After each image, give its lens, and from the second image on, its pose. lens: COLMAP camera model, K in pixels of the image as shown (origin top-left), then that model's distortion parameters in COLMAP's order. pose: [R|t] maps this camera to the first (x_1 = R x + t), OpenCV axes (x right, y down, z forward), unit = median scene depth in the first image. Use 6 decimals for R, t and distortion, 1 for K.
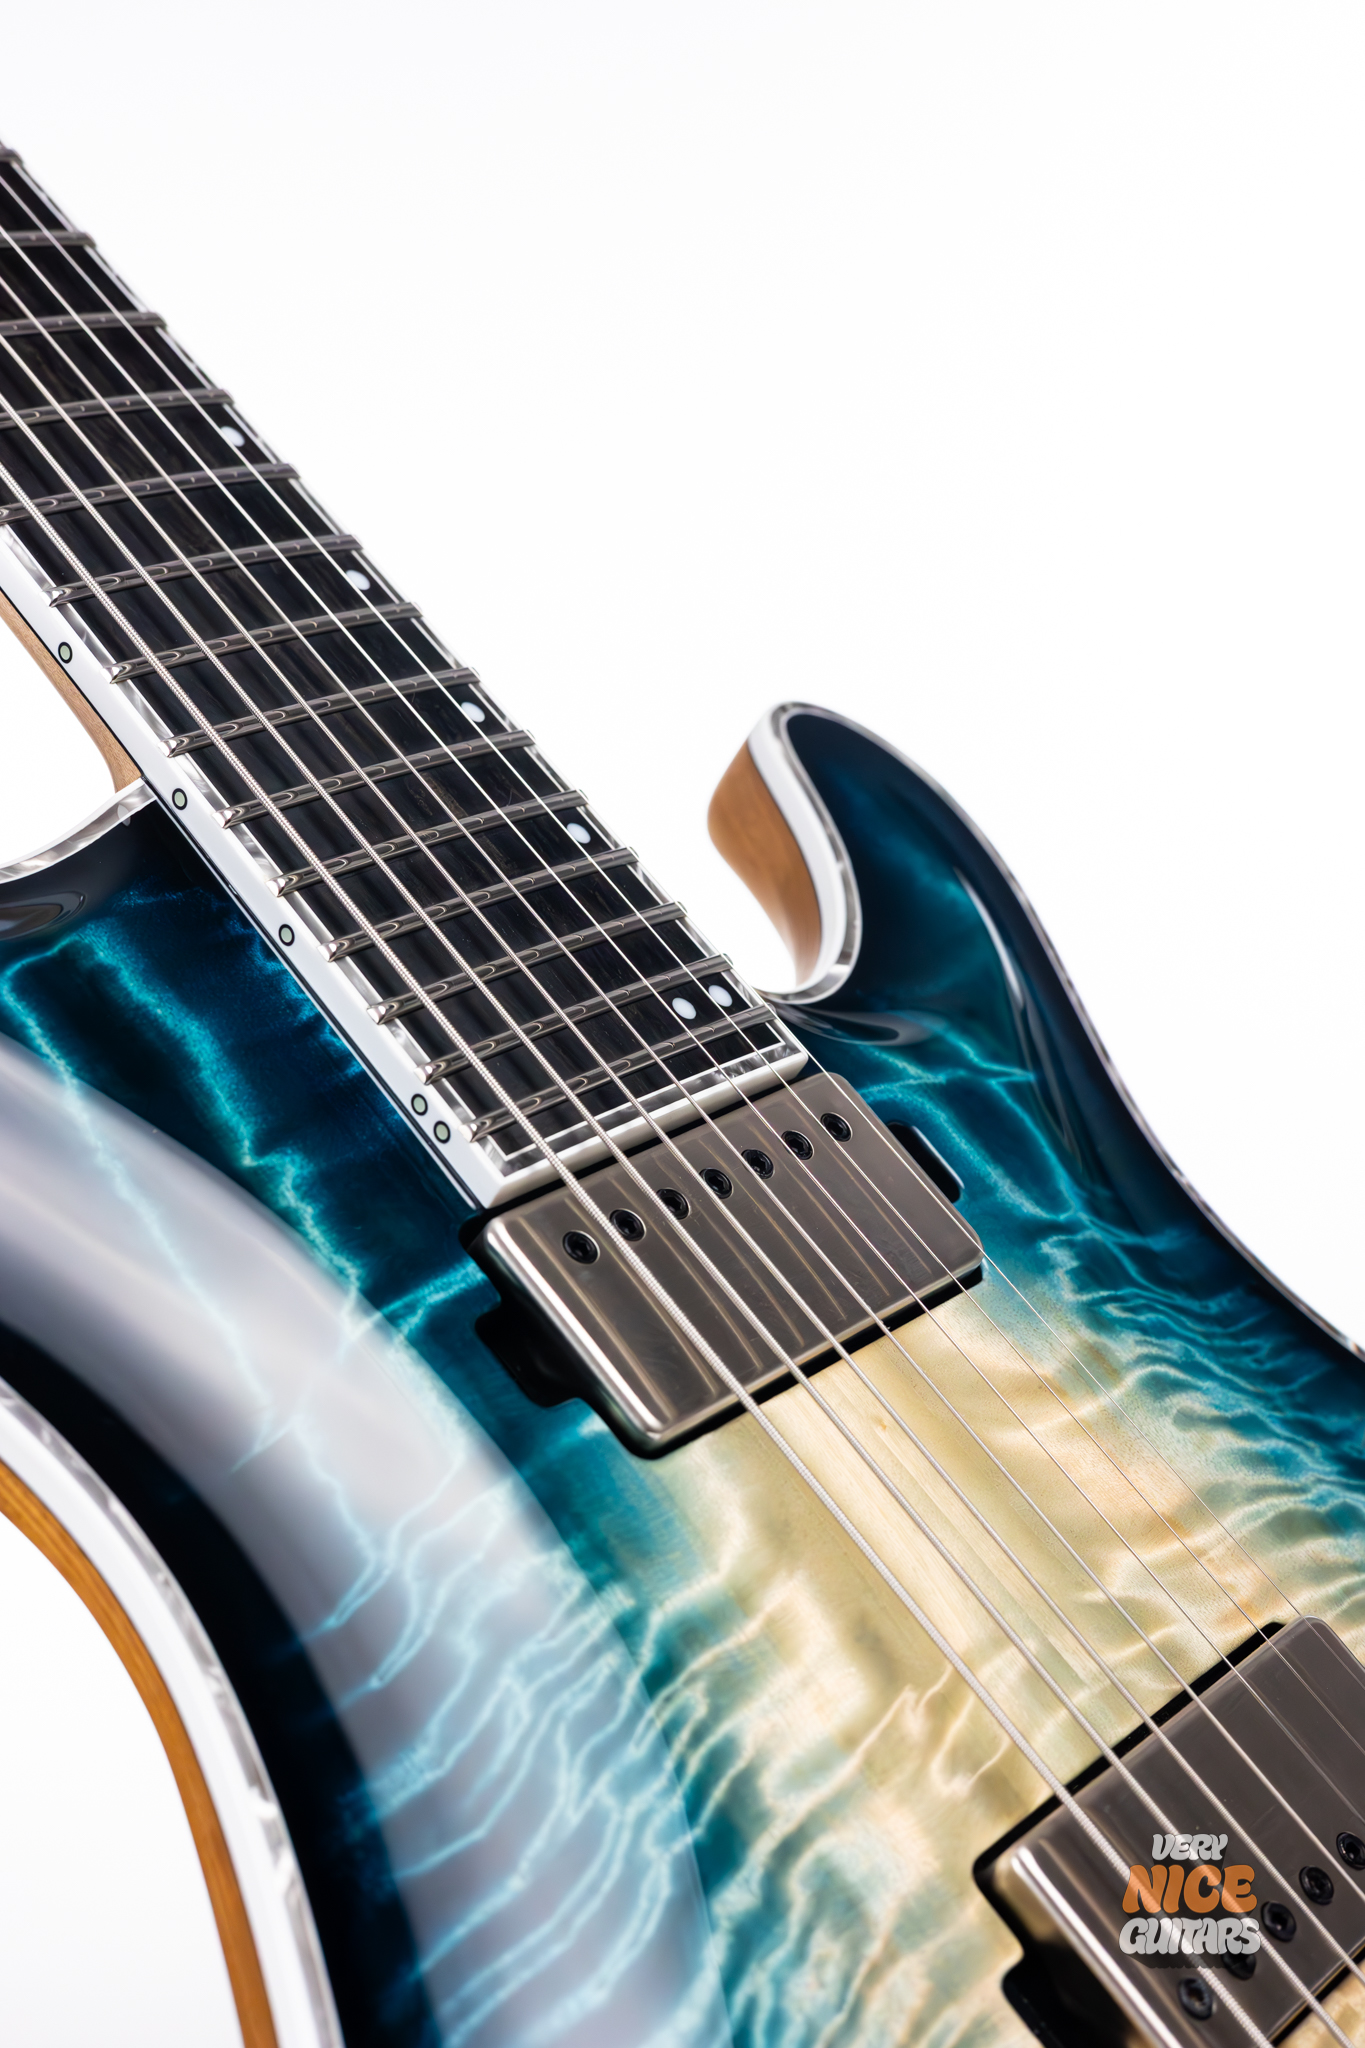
lens RADIAL K [[3195.4, 0, 666.5], [0, 3195.4, 1020.0], [0, 0, 1]] dist [0.001636, -0.128357]
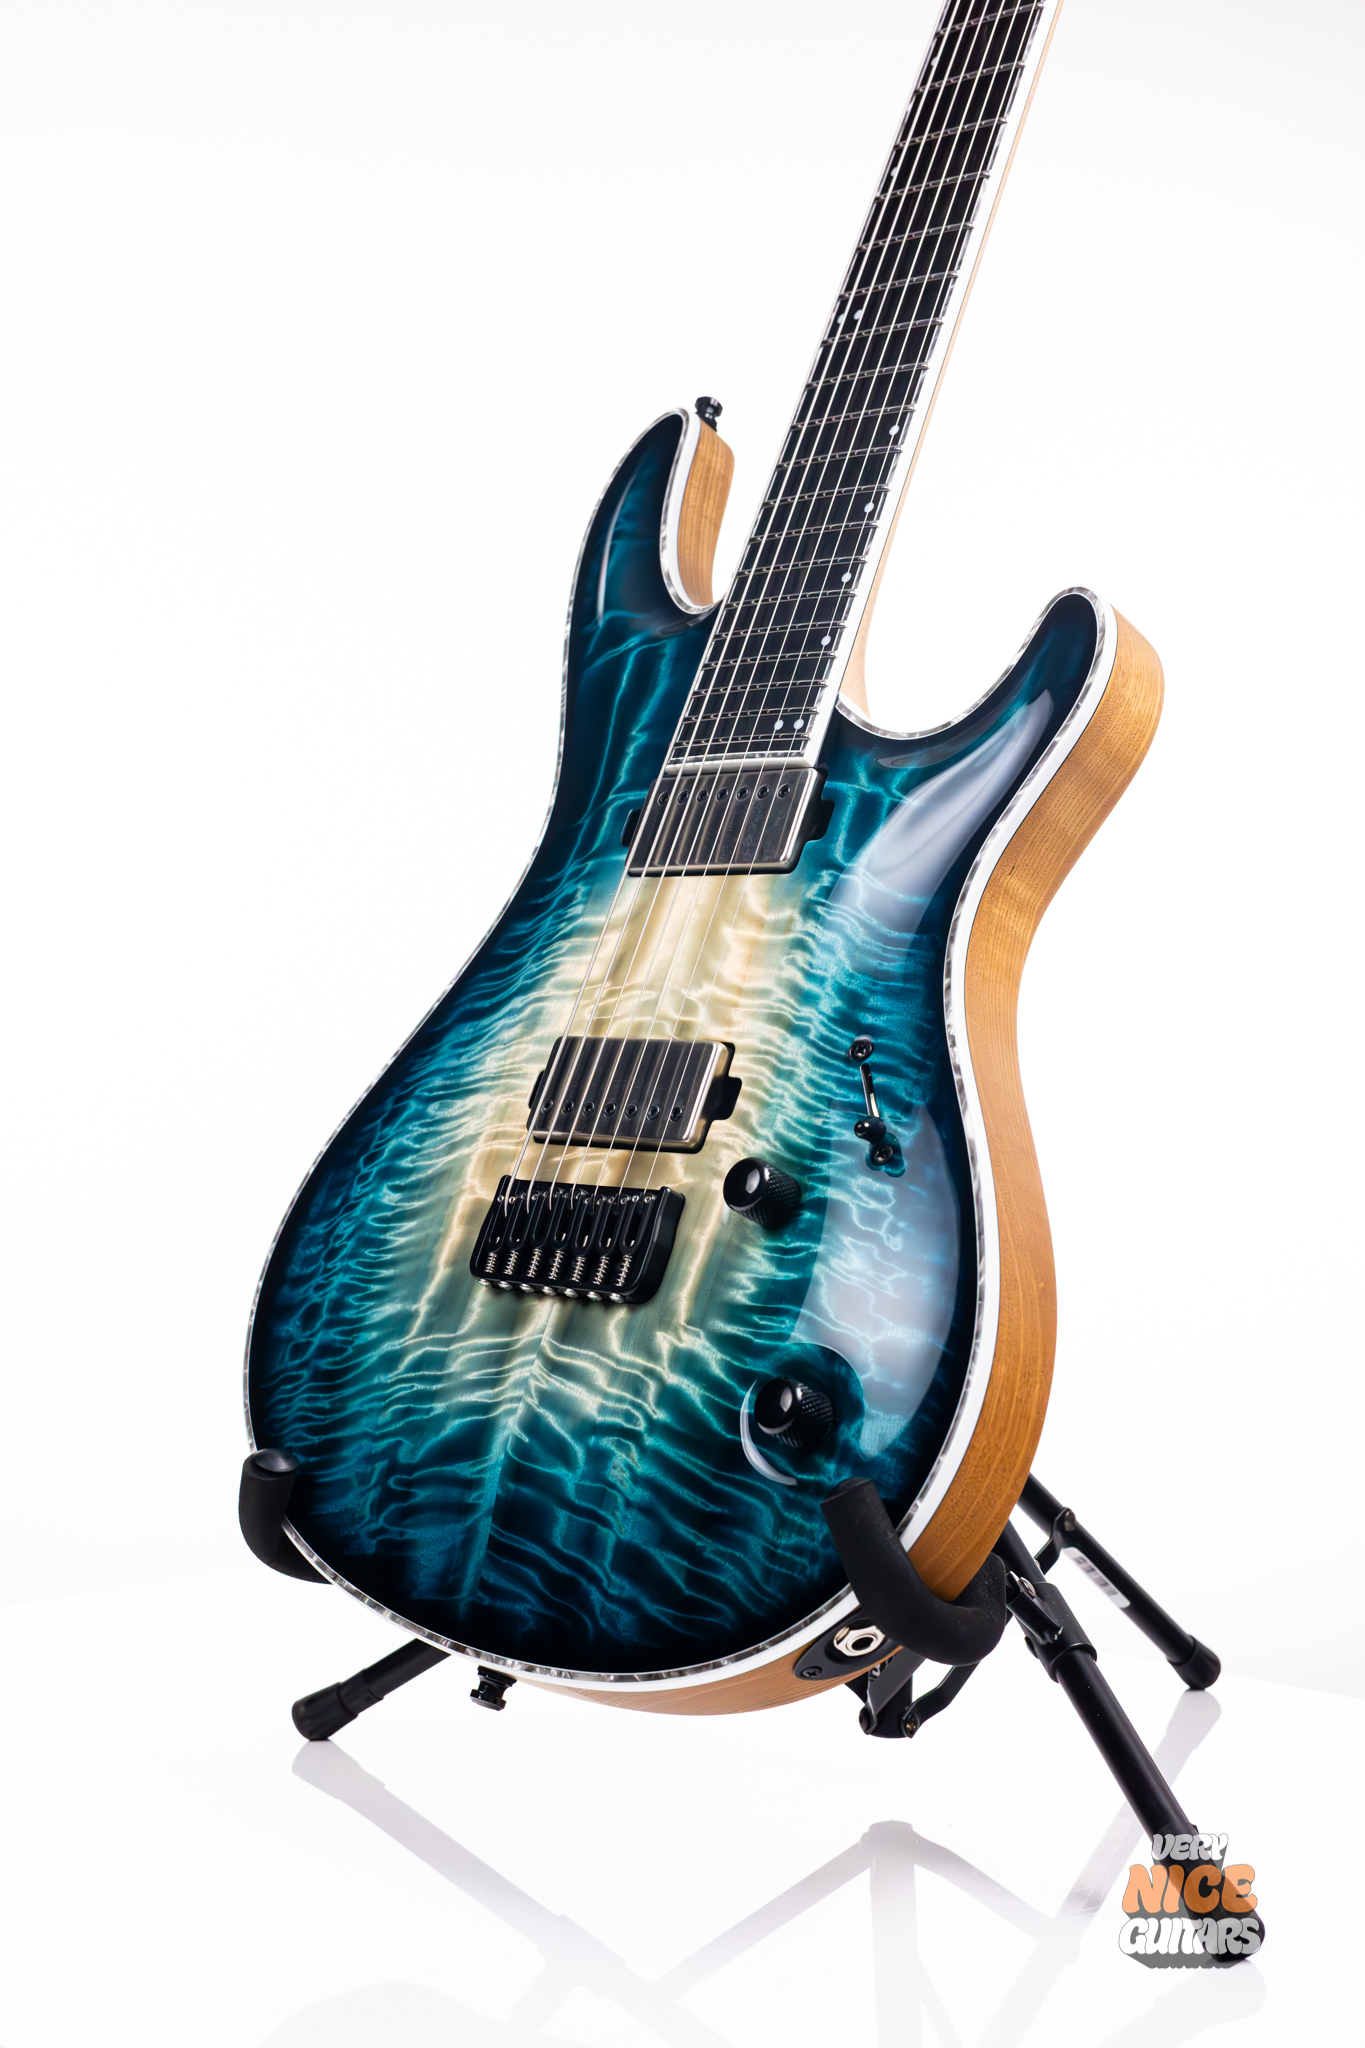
lens RADIAL K [[3010.8, 0, 663.0], [0, 3010.8, 1018.5], [0, 0, 1]] dist [0.015297, -0.039622]
pose [[-0.070073, 0.365284, -0.928255, 2.306382], [0.007821, 0.930715, 0.365662, -0.658832], [0.997511, 0.018363, -0.068075, 1.123691]]
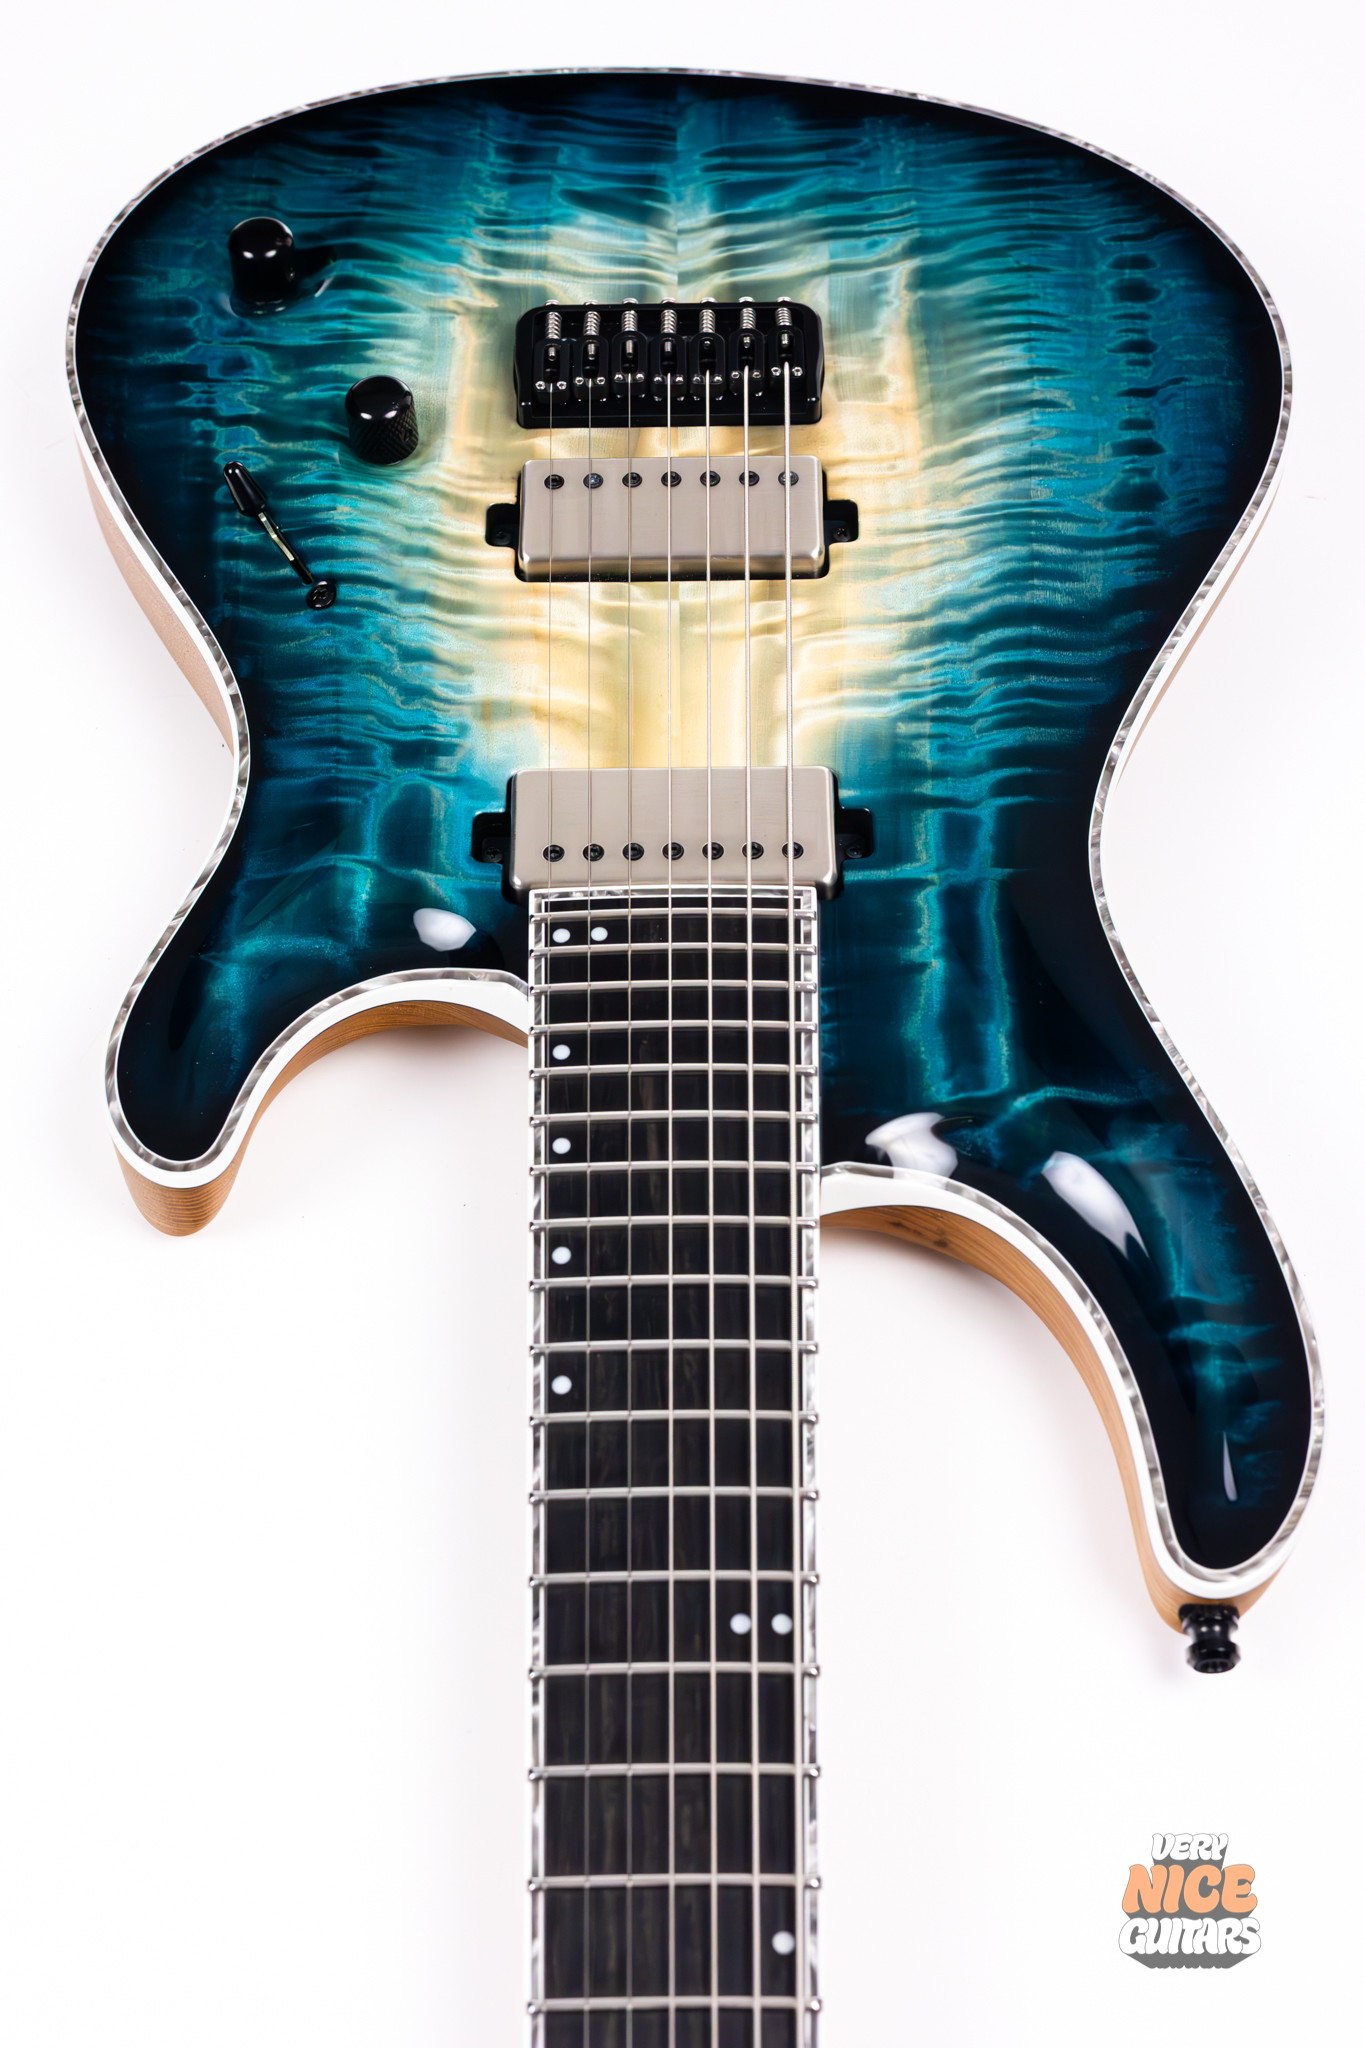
lens RADIAL K [[3195.4, 0, 666.5], [0, 3195.4, 1020.0], [0, 0, 1]] dist [0.001636, -0.128357]
pose [[-0.623159, -0.780095, -0.055899, 0.043918], [0.246628, -0.263833, 0.932506, -1.637930], [-0.742191, 0.567313, 0.356803, 0.424951]]
